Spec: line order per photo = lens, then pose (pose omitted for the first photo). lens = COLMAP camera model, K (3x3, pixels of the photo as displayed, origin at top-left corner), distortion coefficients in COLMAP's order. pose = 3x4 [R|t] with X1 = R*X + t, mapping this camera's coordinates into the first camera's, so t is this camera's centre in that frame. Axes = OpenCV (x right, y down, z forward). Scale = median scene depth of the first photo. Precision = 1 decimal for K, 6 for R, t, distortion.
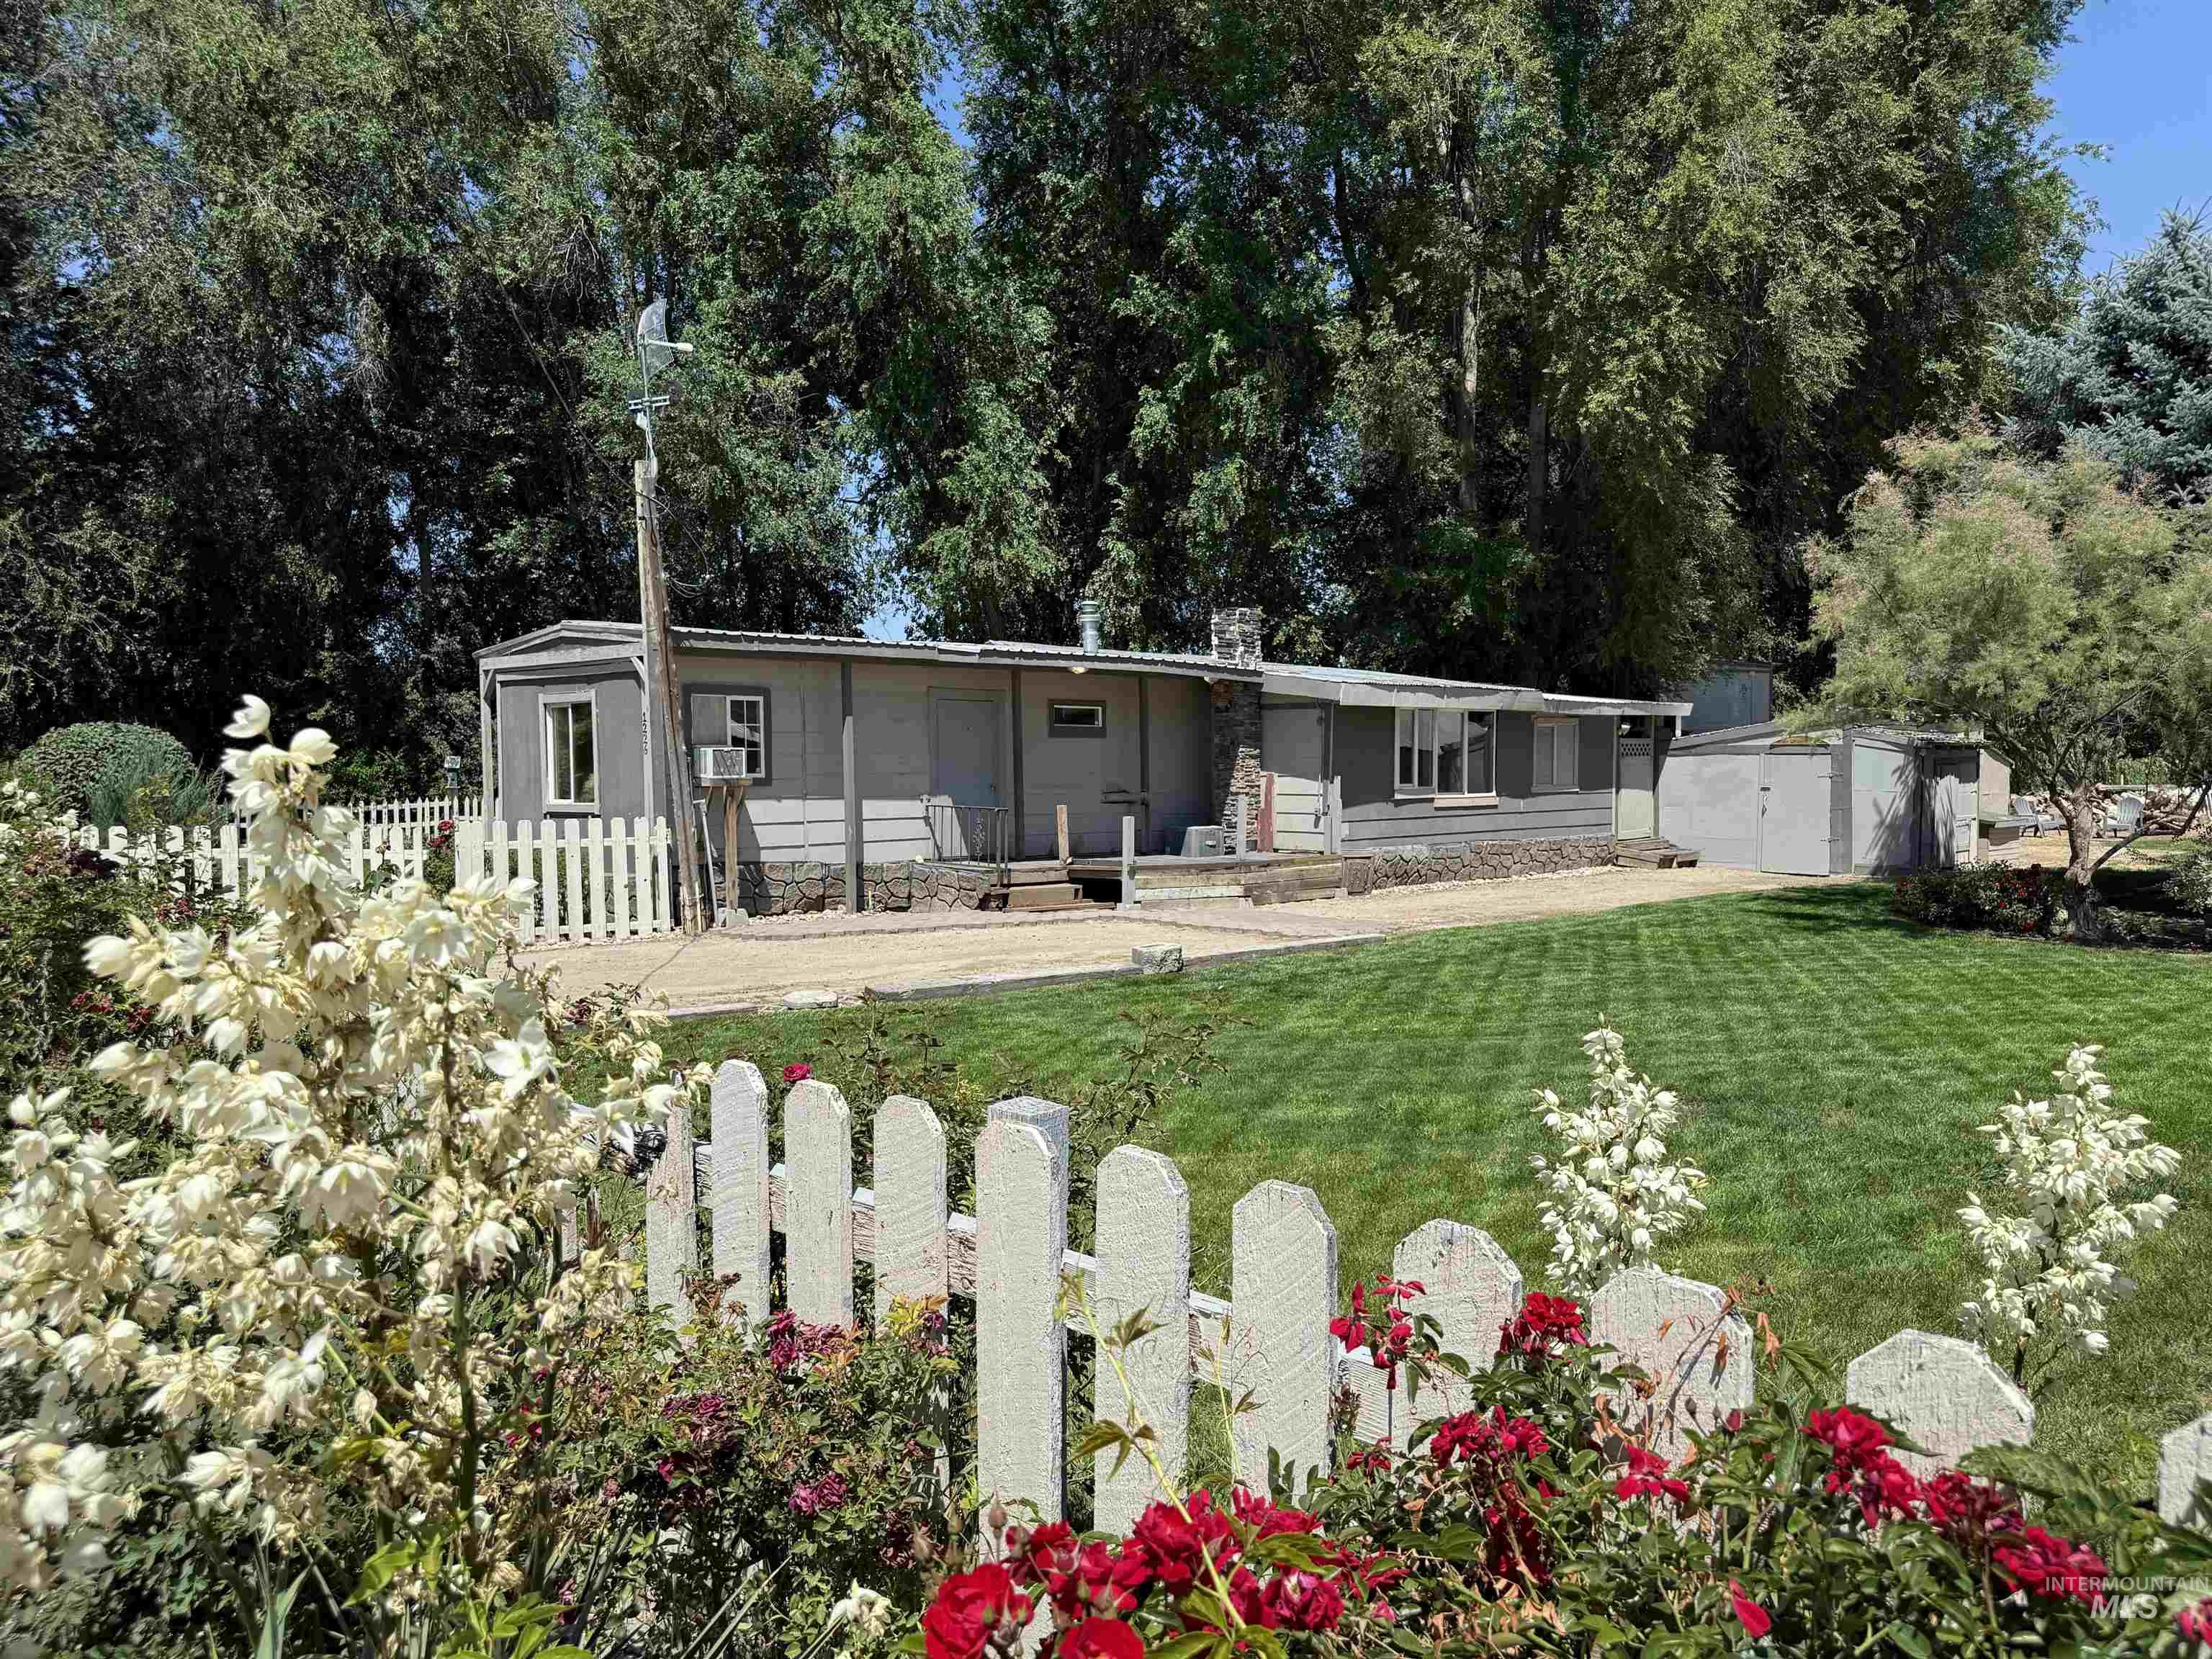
lens RADIAL K [[1540.6, 0, 1106.0], [0, 1540.6, 829.5], [0, 0, 1]] dist [0.189145, -0.000013]
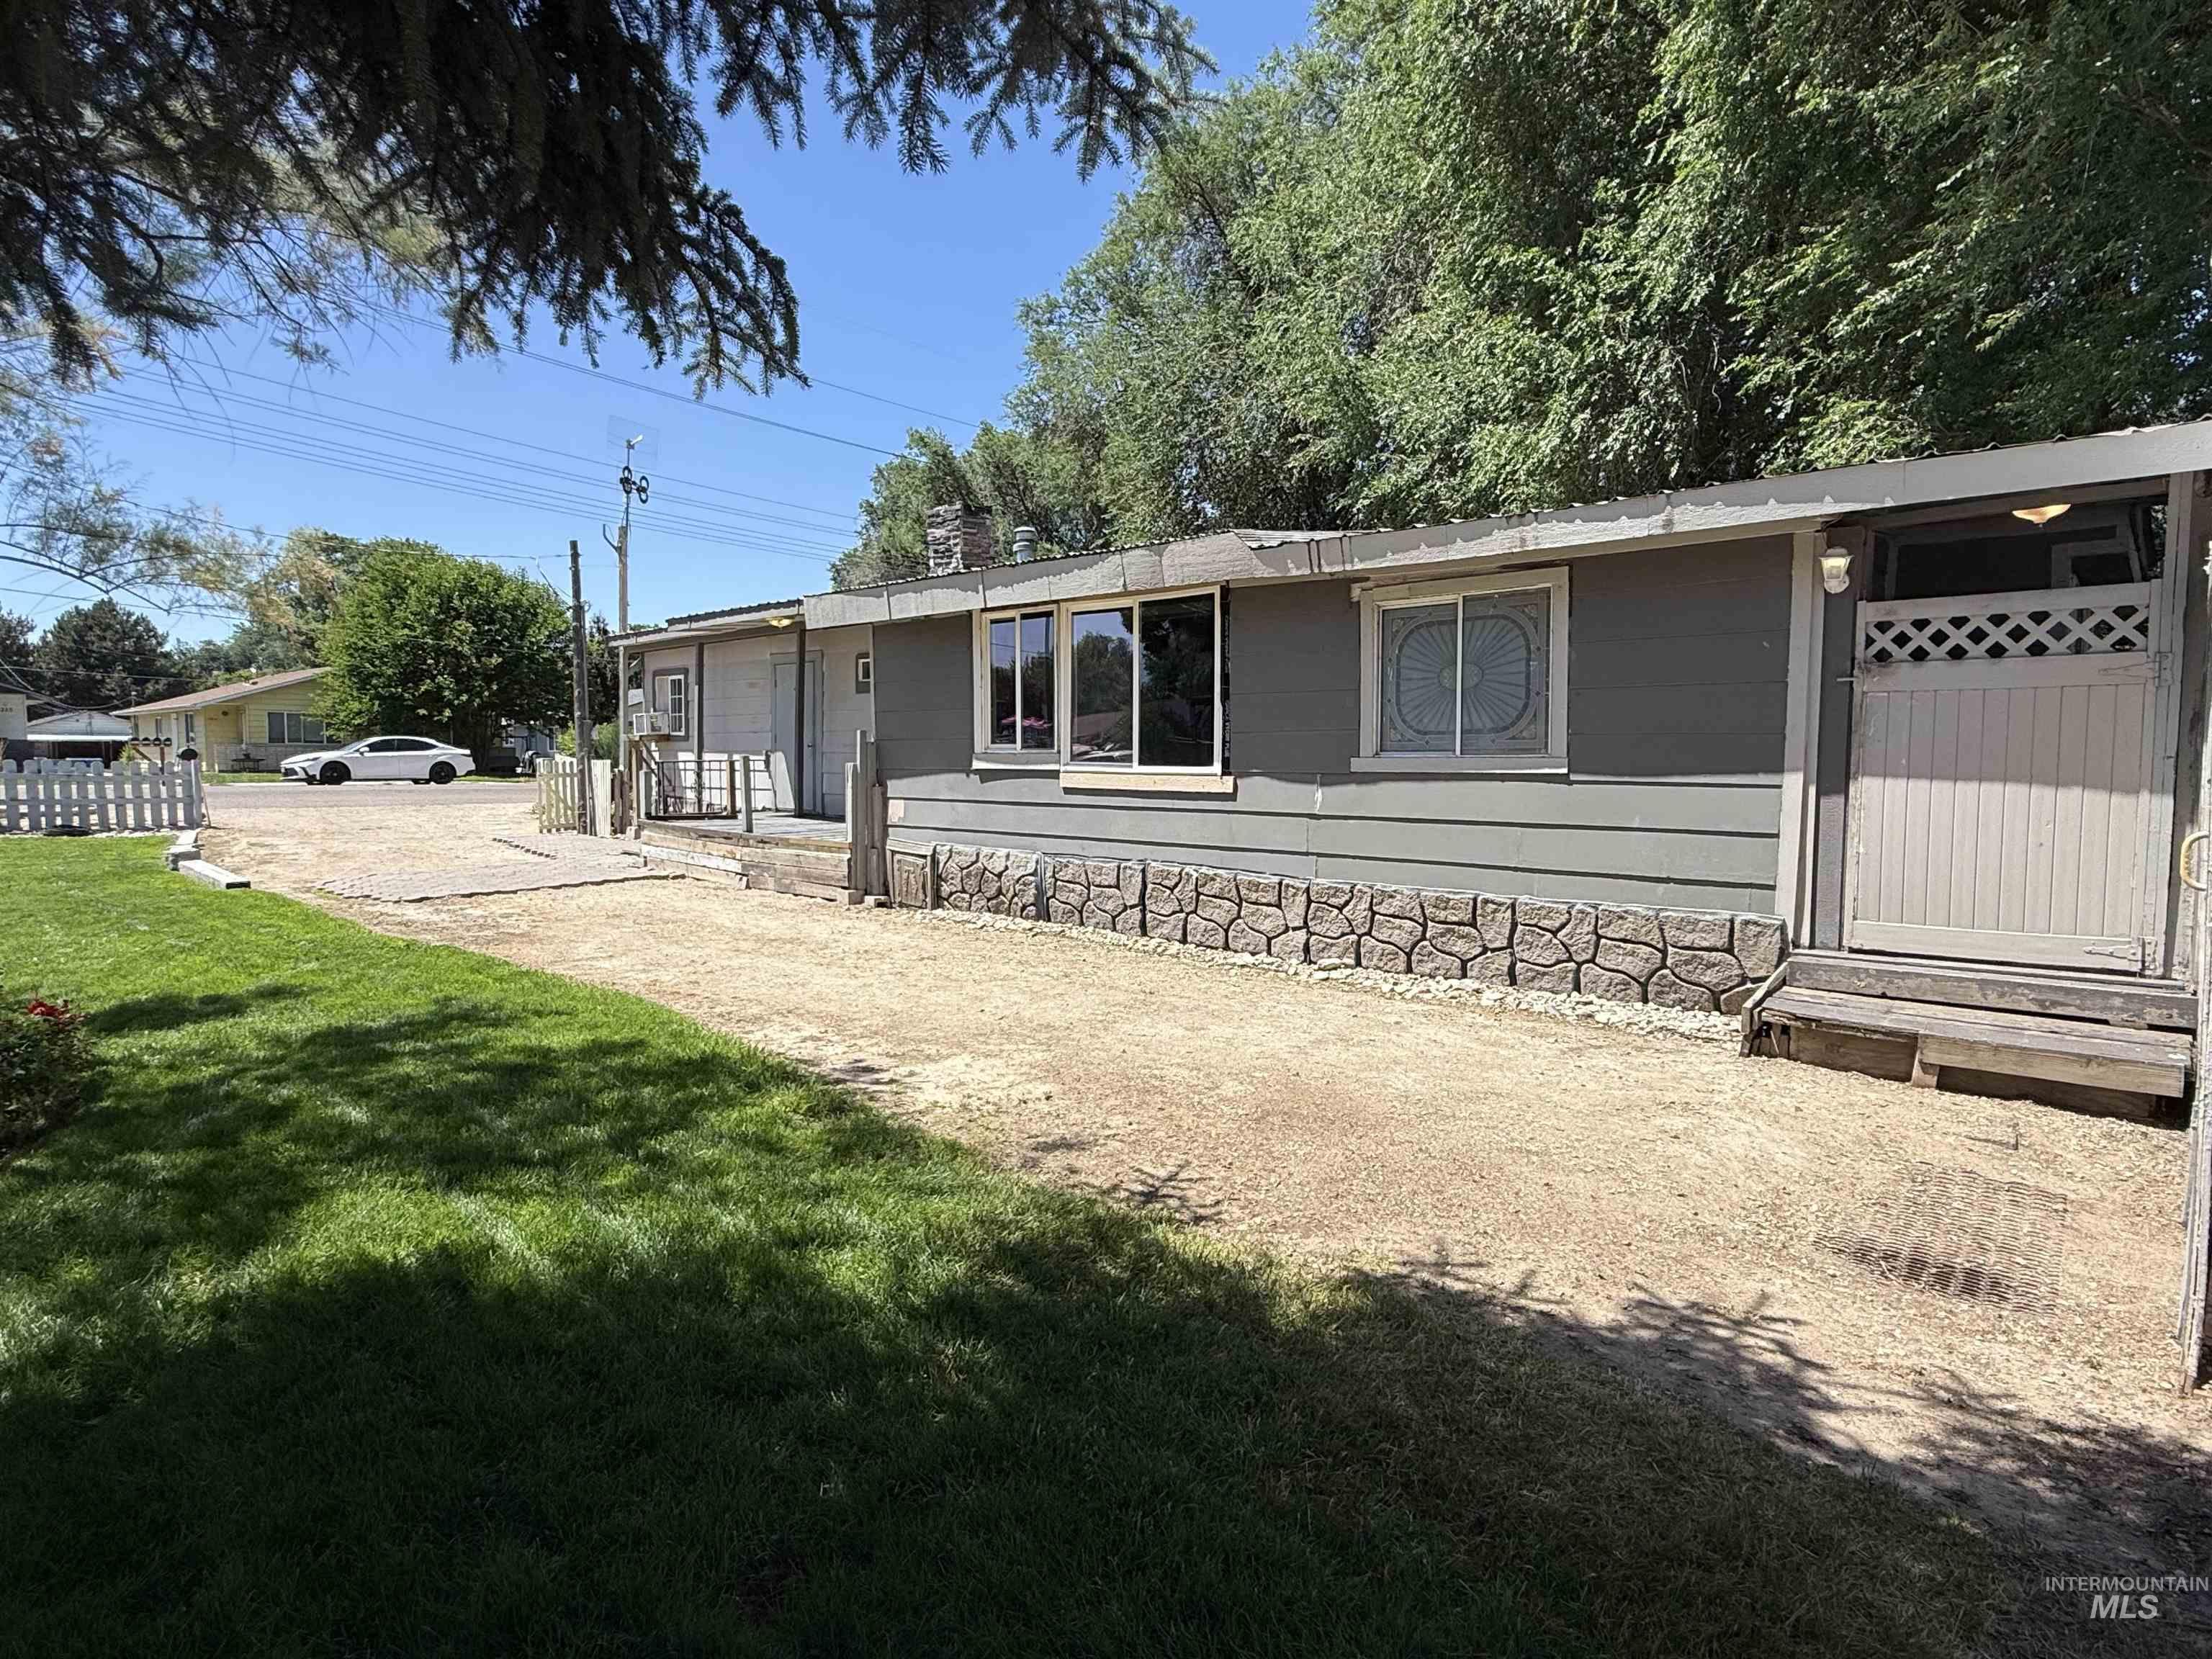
lens RADIAL K [[1156.4, 0, 1106.0], [0, 1156.4, 829.5], [0, 0, 1]] dist [0.003586, 0.000665]
pose [[0.075928, 0.066995, -0.994860, 0.636915], [-0.051280, 0.996682, 0.063204, -0.026753], [0.995794, 0.046217, 0.079112, 1.010486]]
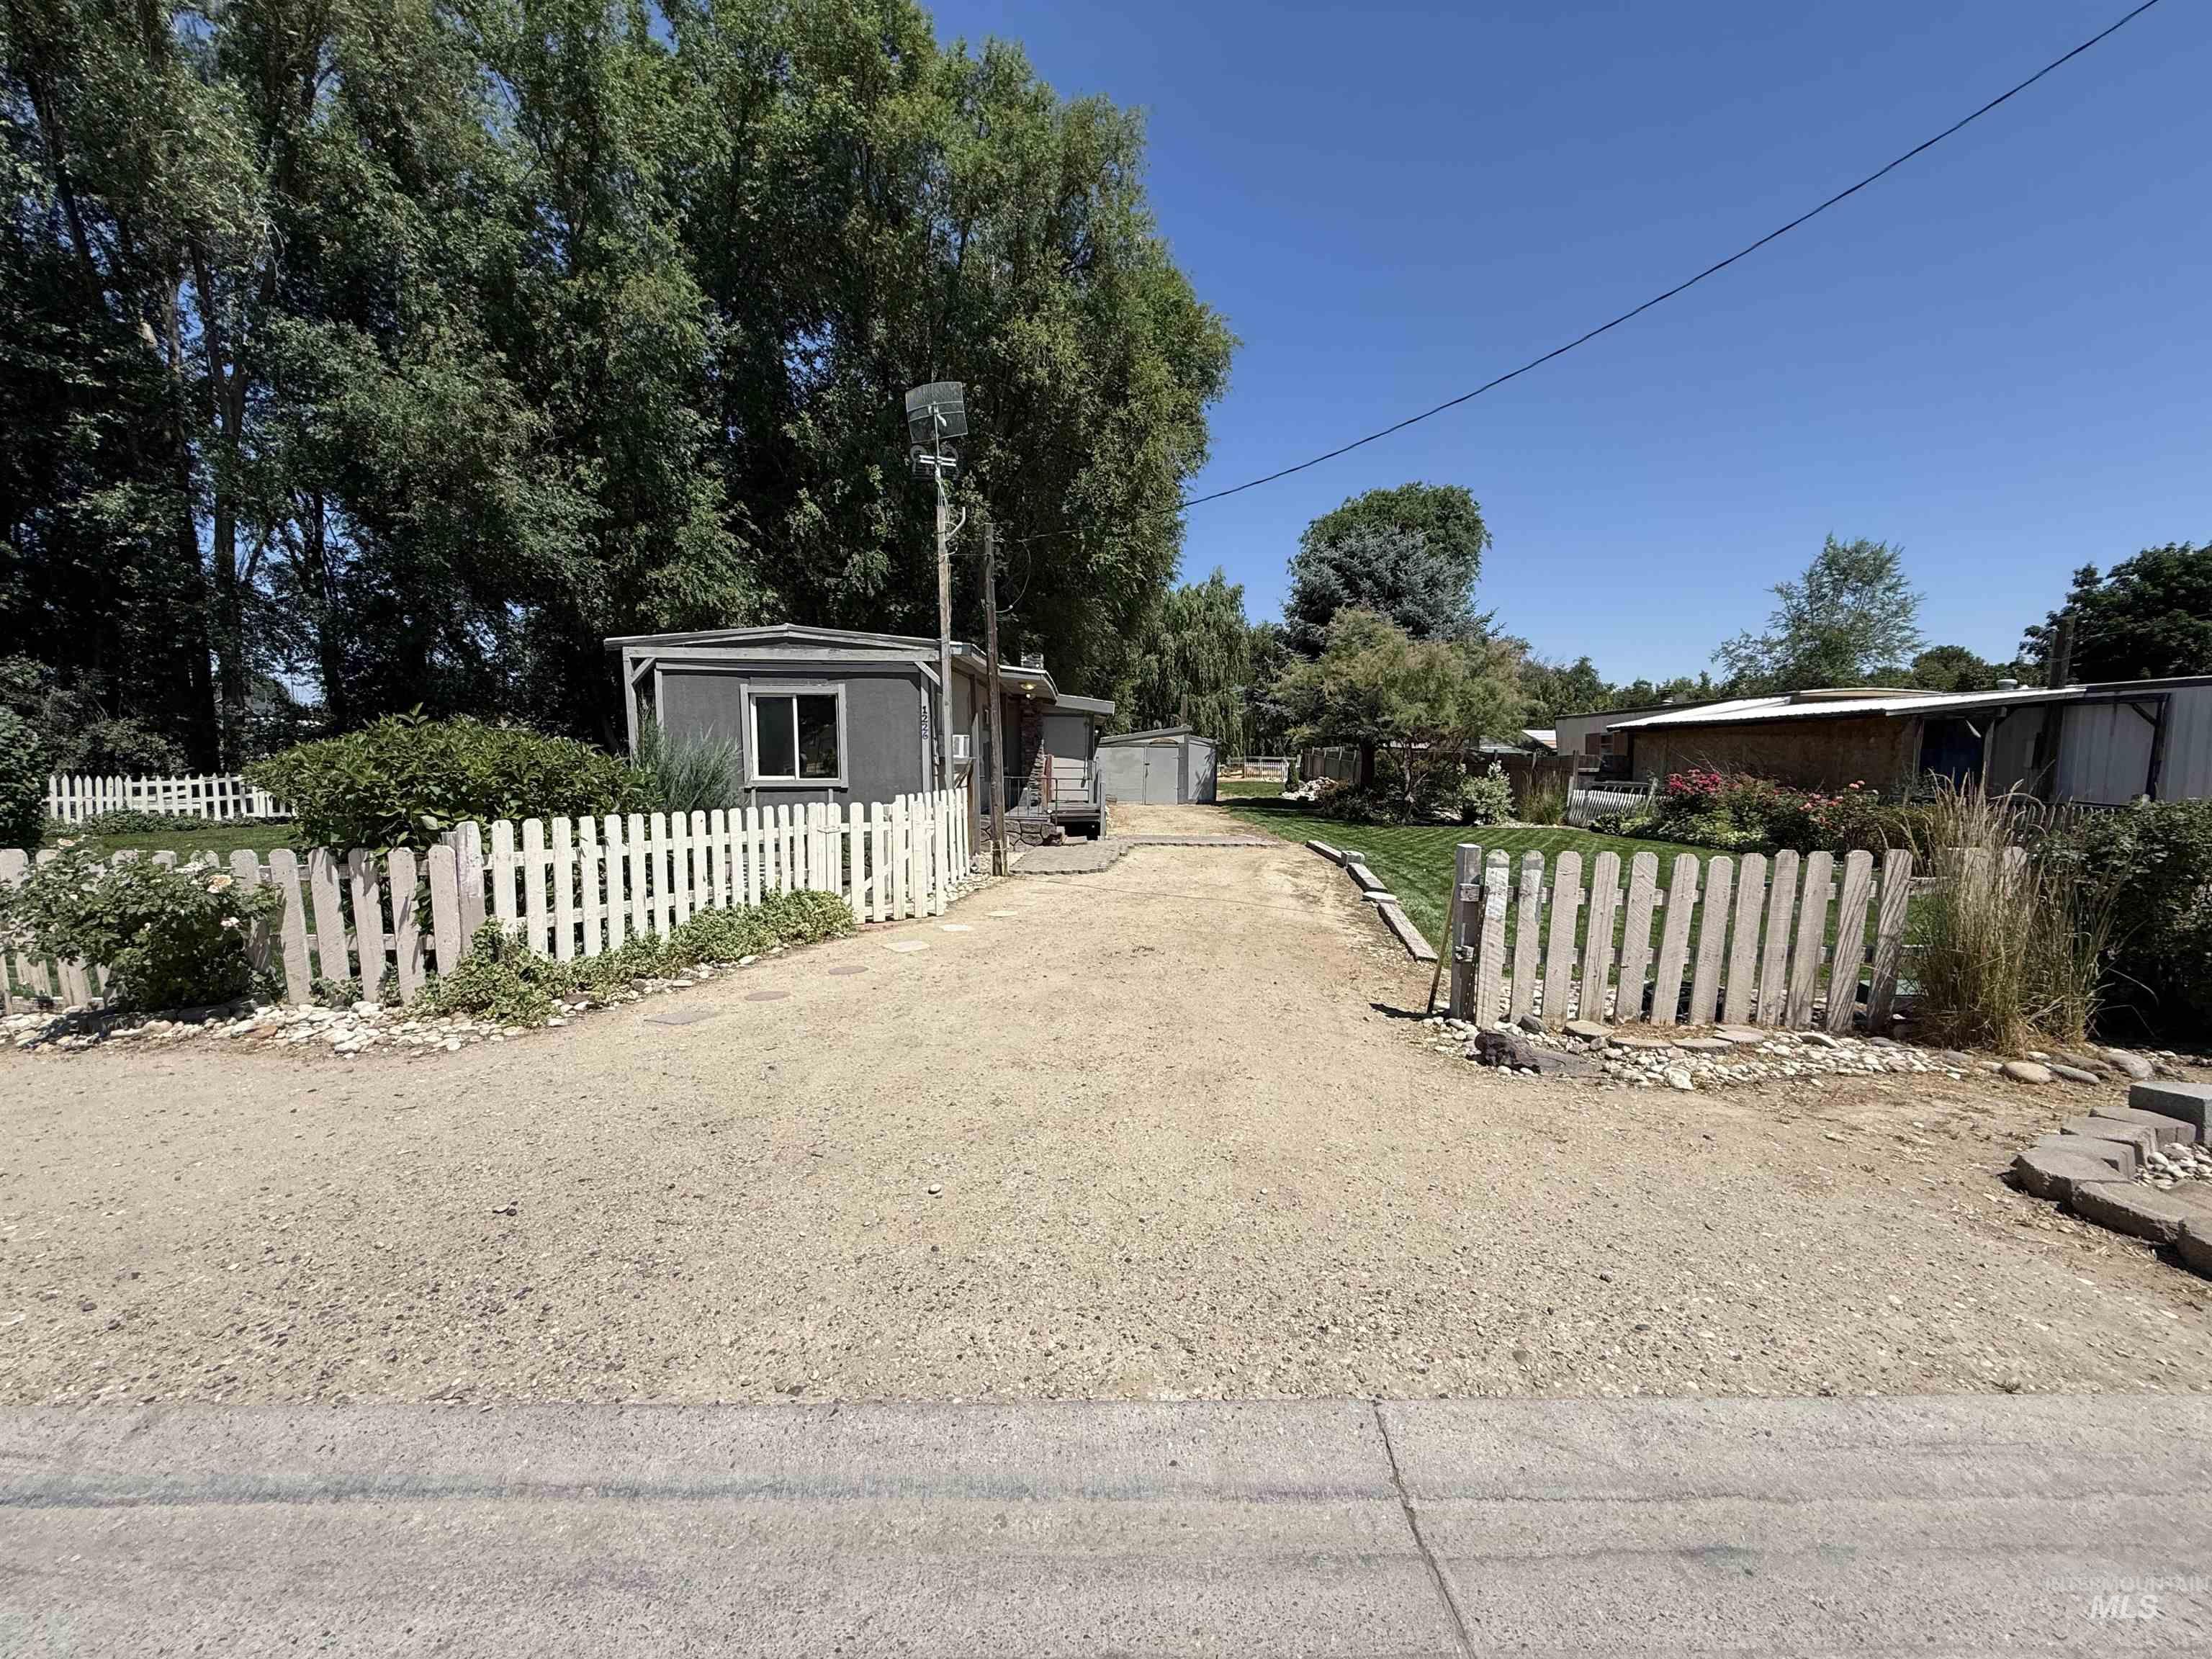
lens RADIAL K [[882.8, 0, 1106.0], [0, 882.8, 829.5], [0, 0, 1]] dist [-0.000113, -0.000019]
pose [[0.709835, -0.053384, 0.702342, -0.494048], [0.017661, 0.998159, 0.058019, -0.010187], [-0.704147, -0.028780, 0.709471, 0.276734]]
